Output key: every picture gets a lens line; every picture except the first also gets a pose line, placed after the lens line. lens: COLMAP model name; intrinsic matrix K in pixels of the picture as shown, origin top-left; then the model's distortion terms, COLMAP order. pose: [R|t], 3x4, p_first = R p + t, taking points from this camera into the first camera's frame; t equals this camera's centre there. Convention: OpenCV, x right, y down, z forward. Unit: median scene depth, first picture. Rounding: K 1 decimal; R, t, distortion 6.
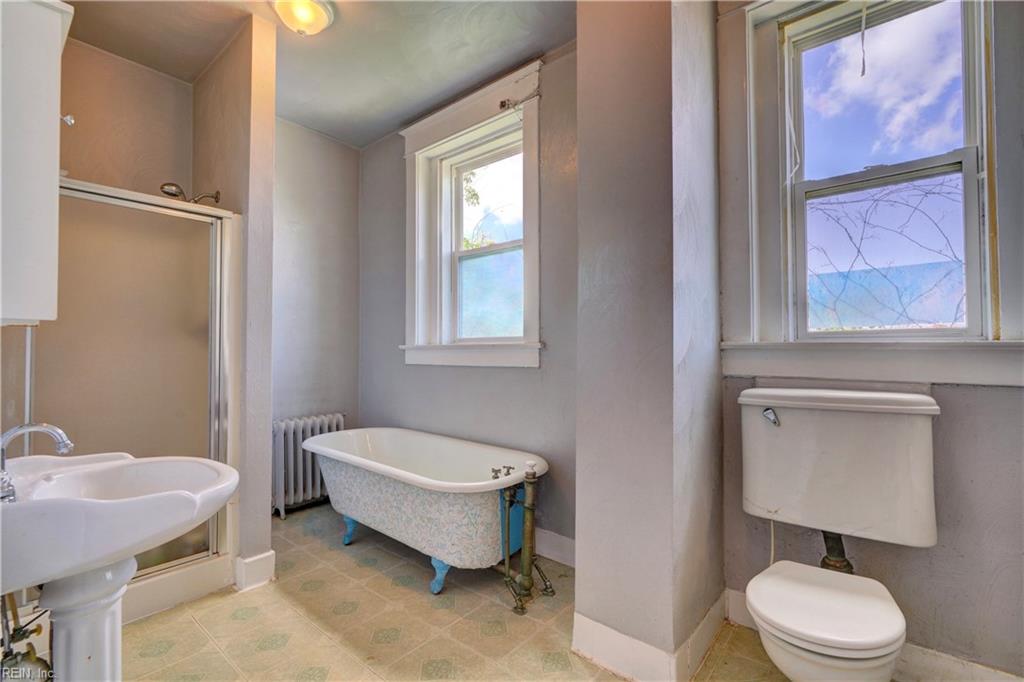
lens RADIAL K [[456.0, 0, 511.0], [0, 456.0, 344.4], [0, 0, 1]] dist [-0.015333, 0.007824]
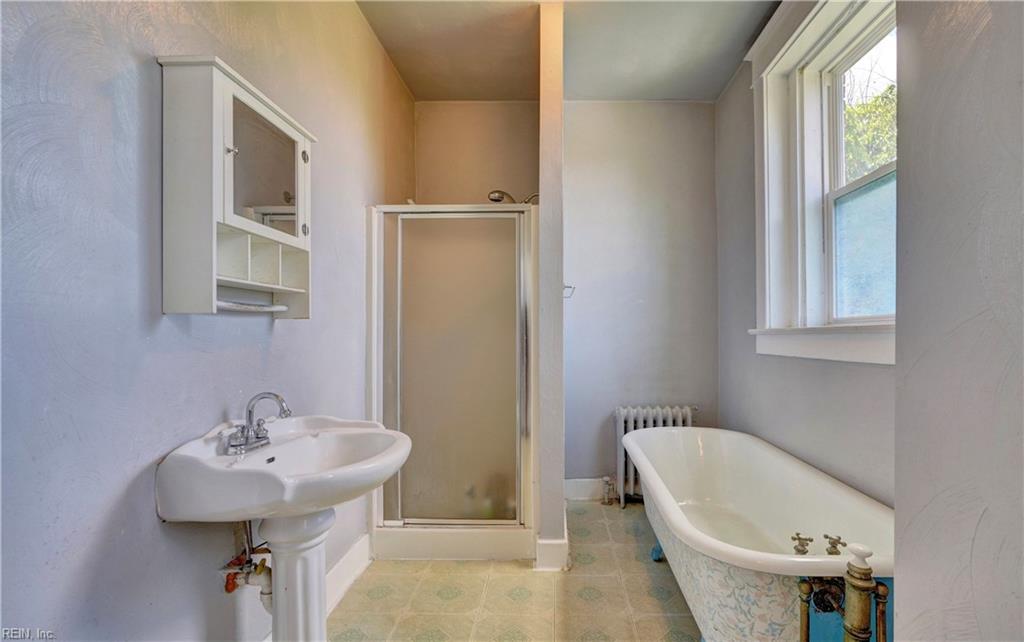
lens RADIAL K [[453.8, 0, 511.9], [0, 453.8, 333.0], [0, 0, 1]] dist [-0.018276, 0.000497]
pose [[0.621183, -0.003819, -0.783656, 0.166641], [0.010608, 0.999937, 0.003535, 0.001798], [0.783594, -0.010509, 0.621185, 0.297612]]
